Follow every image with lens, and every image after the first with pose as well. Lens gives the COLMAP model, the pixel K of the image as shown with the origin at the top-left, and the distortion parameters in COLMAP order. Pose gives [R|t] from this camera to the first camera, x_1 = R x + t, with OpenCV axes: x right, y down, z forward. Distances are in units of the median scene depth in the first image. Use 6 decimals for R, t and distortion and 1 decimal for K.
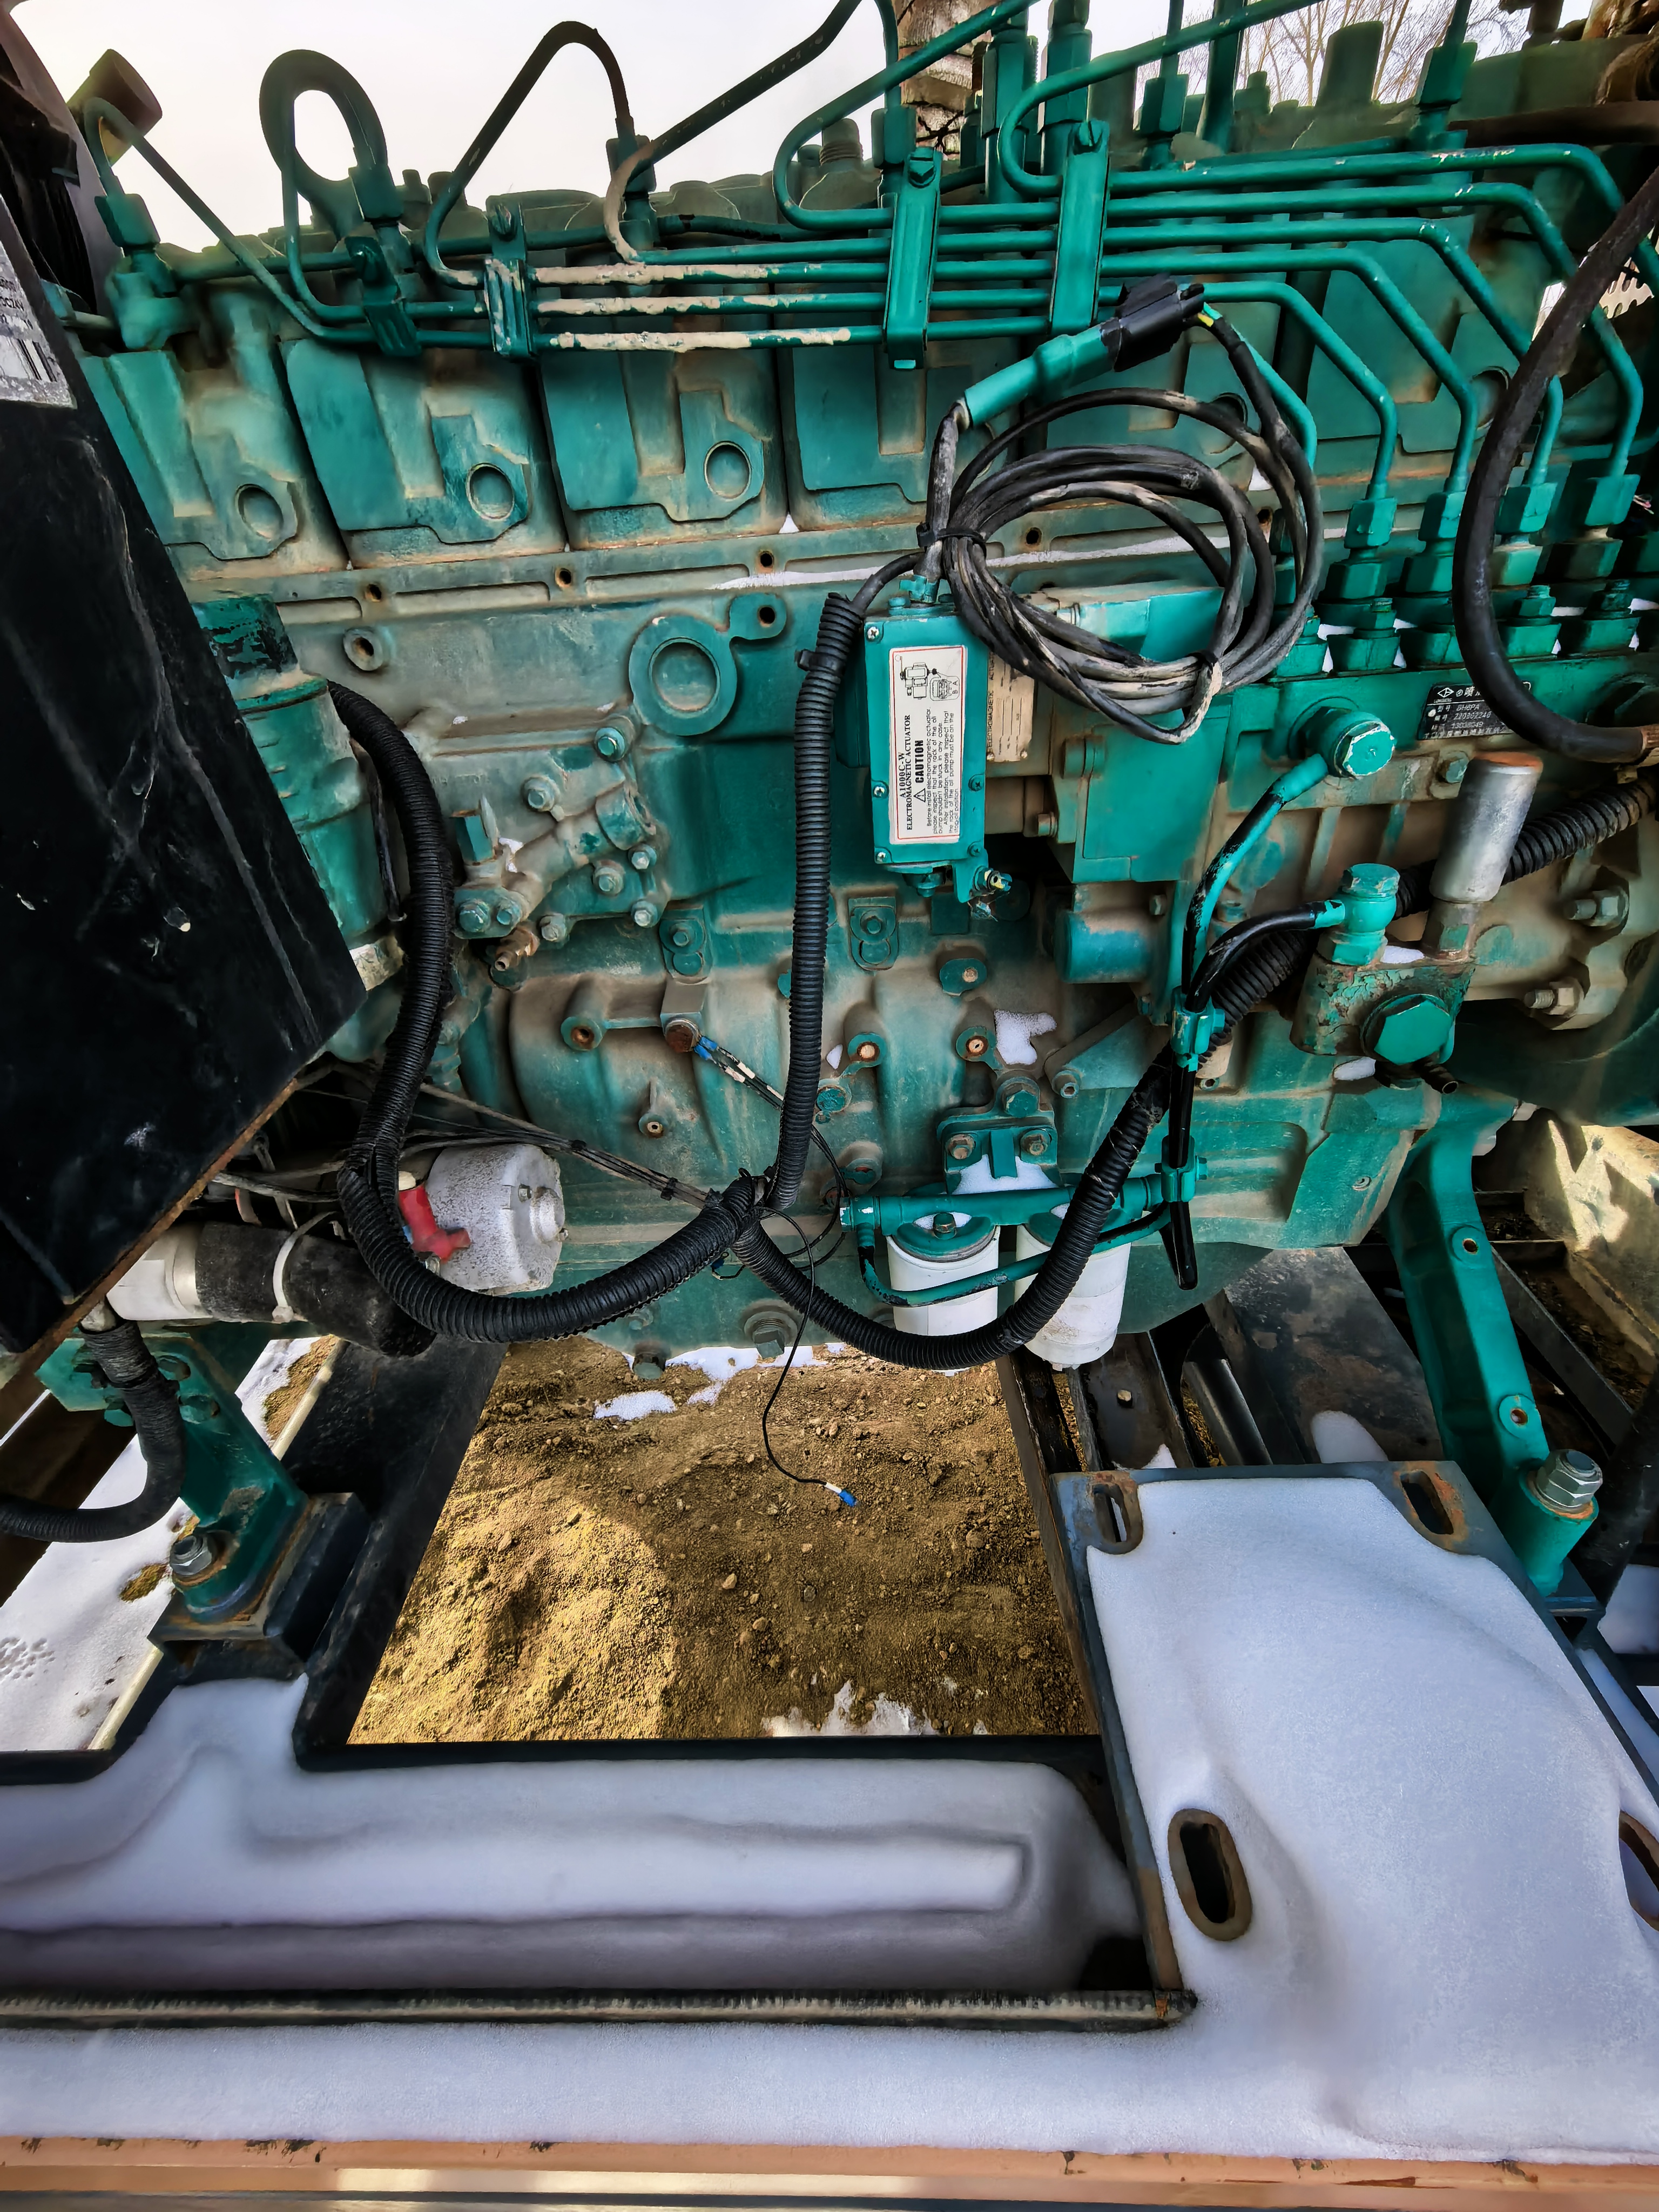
lens RADIAL K [[880.1, 0, 822.2], [0, 880.1, 1138.0], [0, 0, 1]] dist [0.003069, 0.000143]
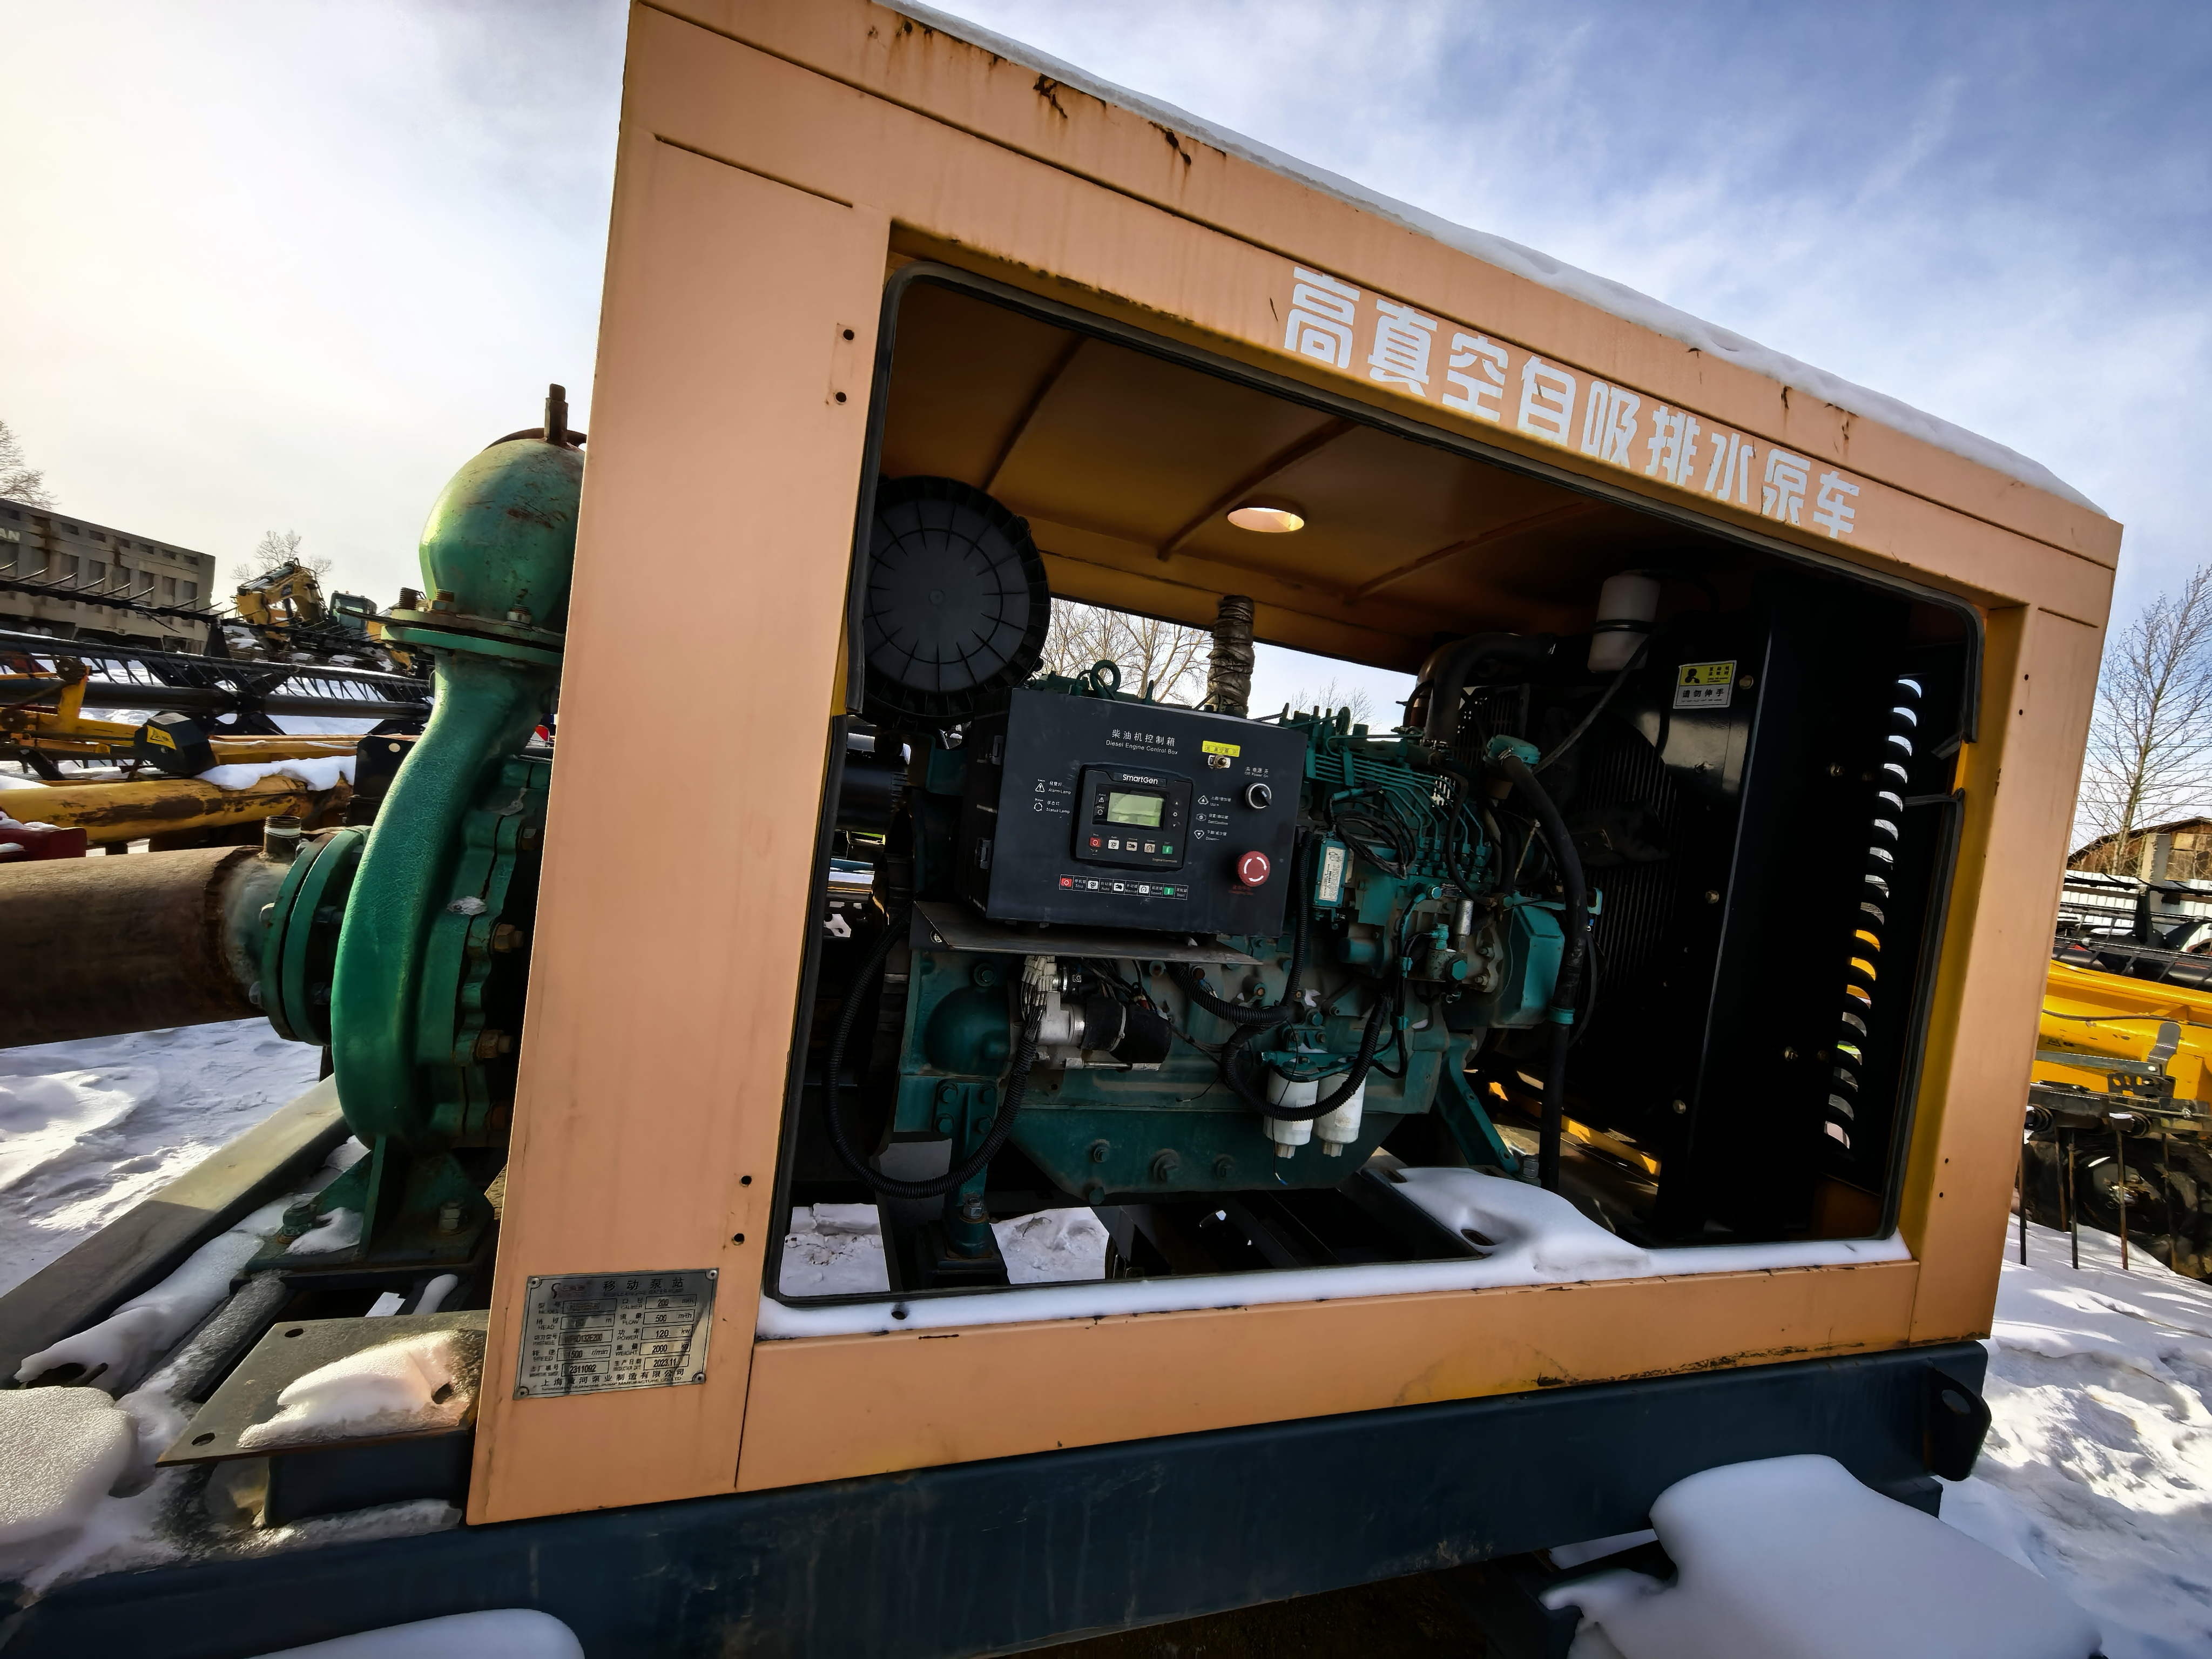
lens RADIAL K [[886.2, 0, 1106.0], [0, 886.2, 829.5], [0, 0, 1]] dist [-0.000266, 0.007012]
pose [[0.912610, 0.191962, 0.360962, -1.628006], [0.036193, 0.841511, -0.539026, 1.032031], [-0.407226, 0.504985, 0.761024, -1.131556]]
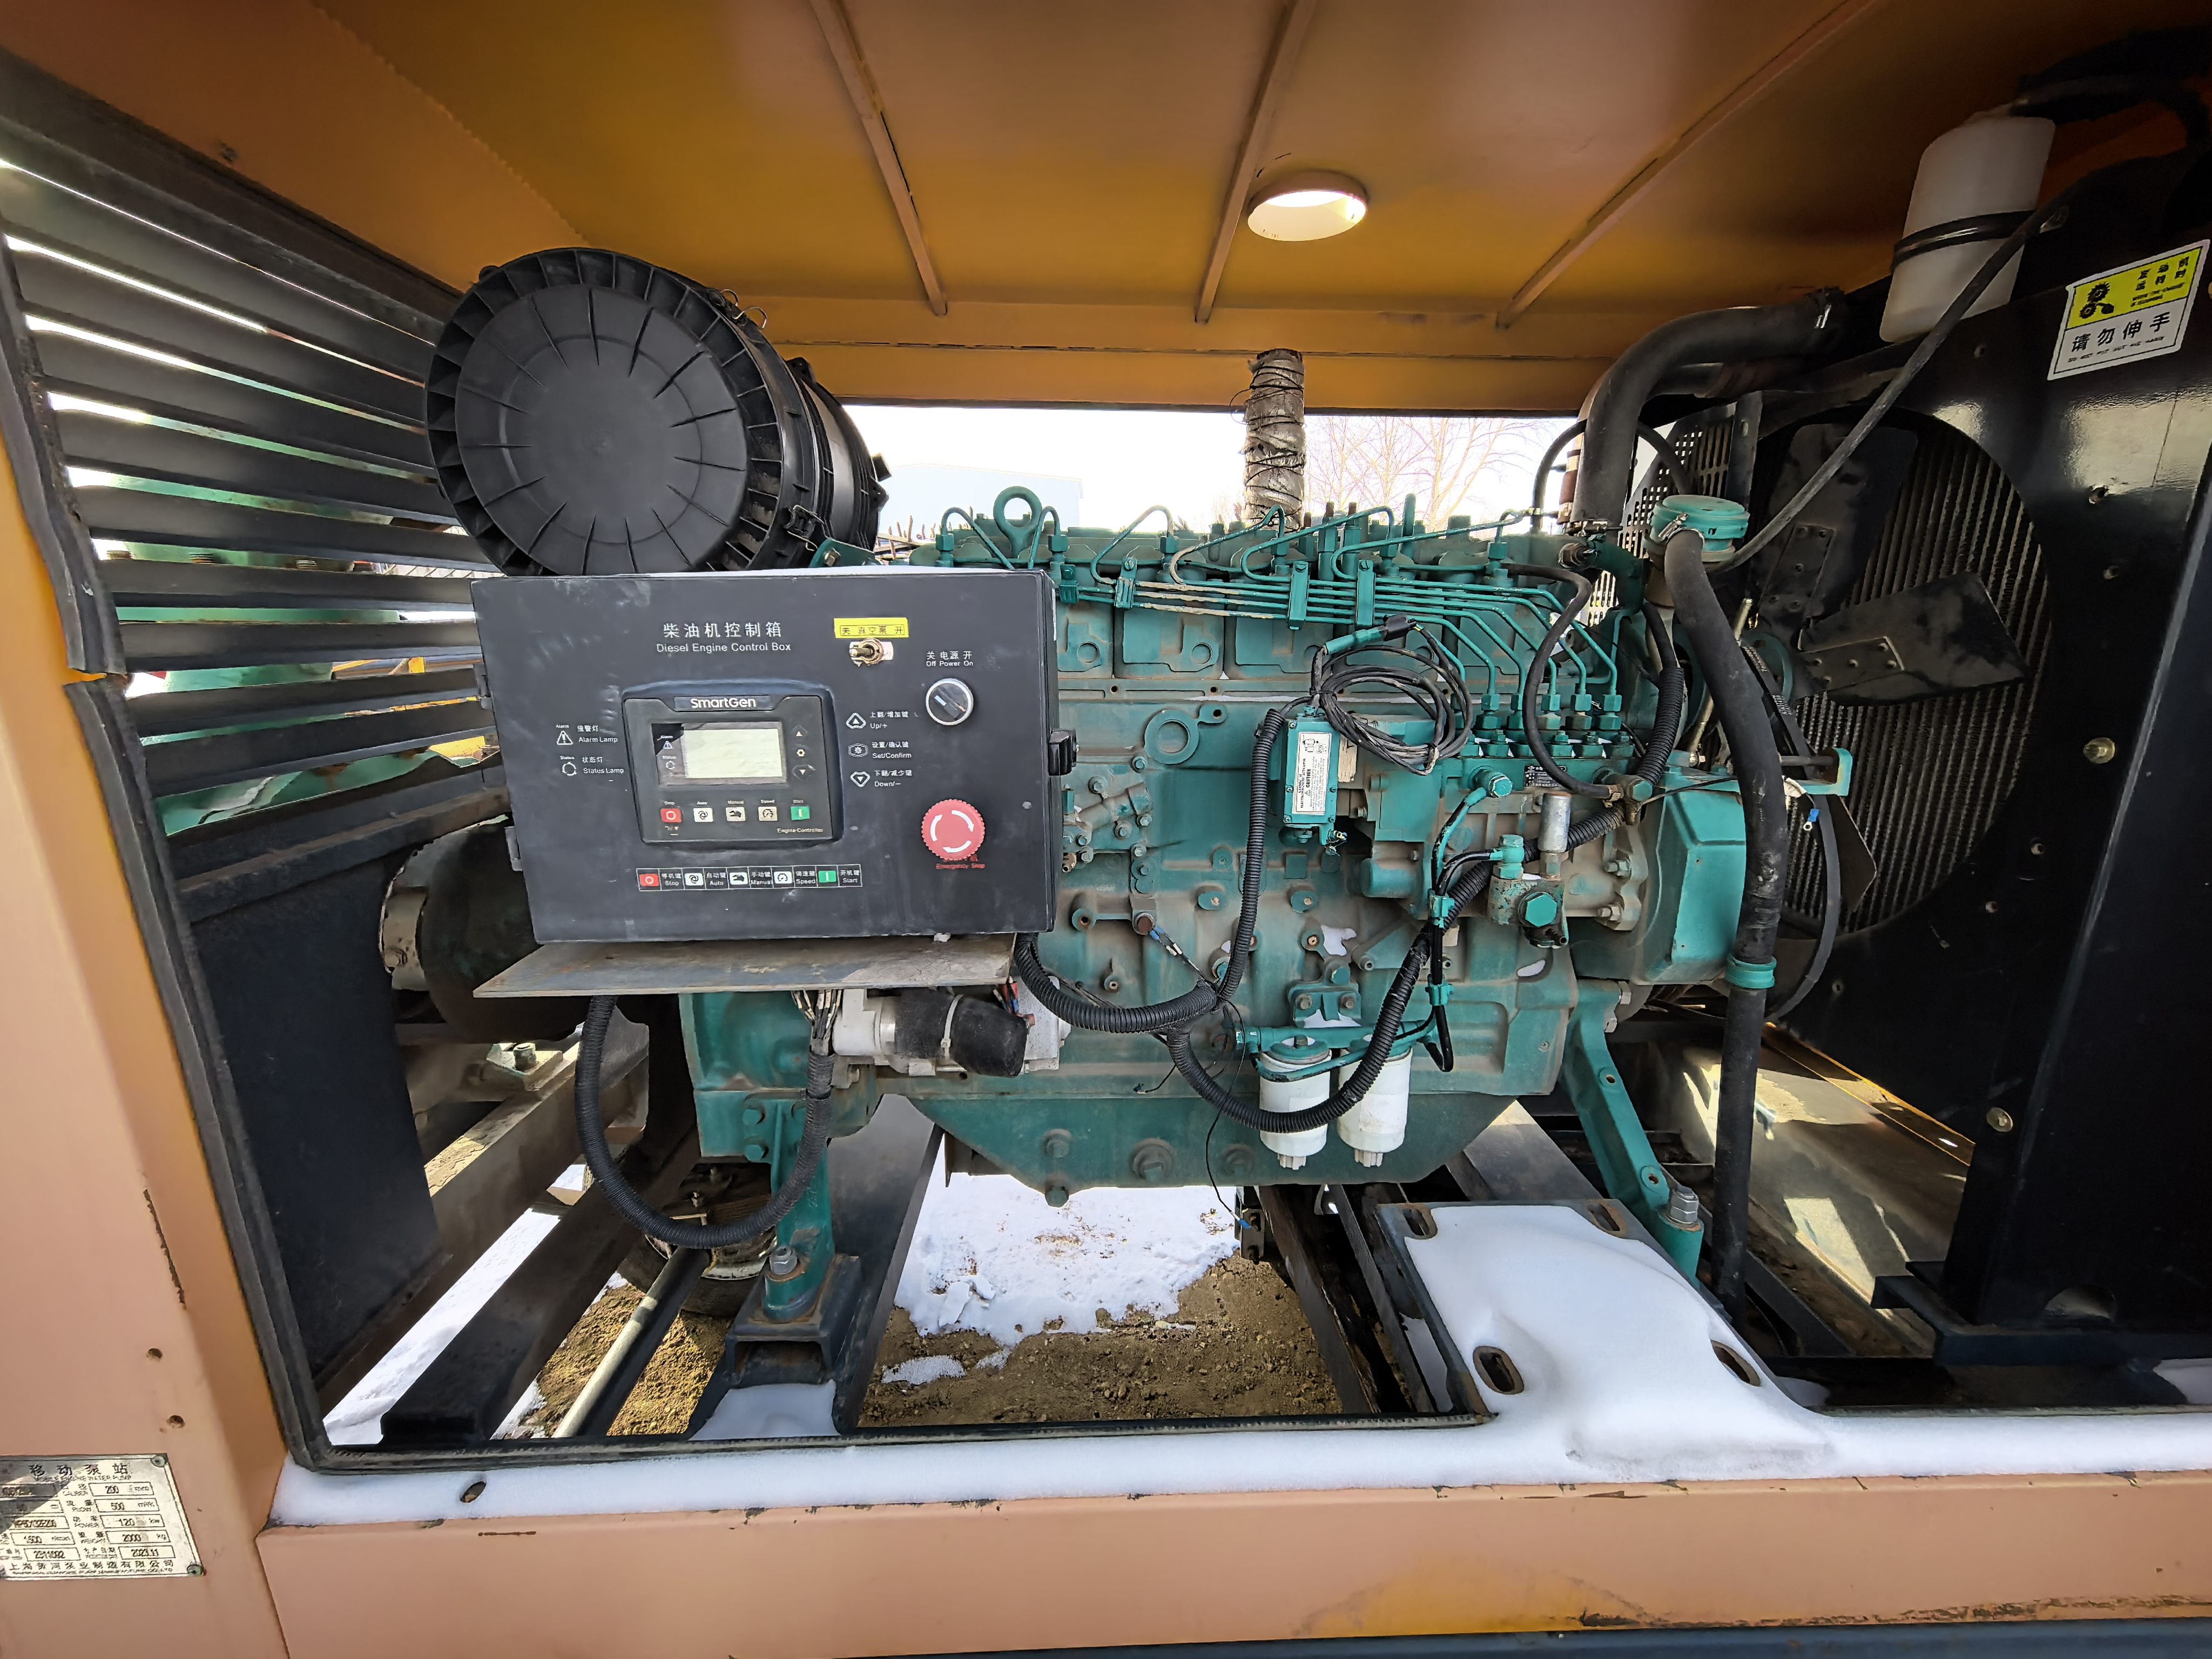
lens RADIAL K [[880.1, 0, 1120.7], [0, 880.1, 840.3], [0, 0, 1]] dist [0.003069, 0.000143]
pose [[0.995031, 0.067899, 0.072824, -0.418976], [-0.035613, 0.925723, -0.376522, 0.465906], [-0.092980, 0.372058, 0.923541, -0.774731]]
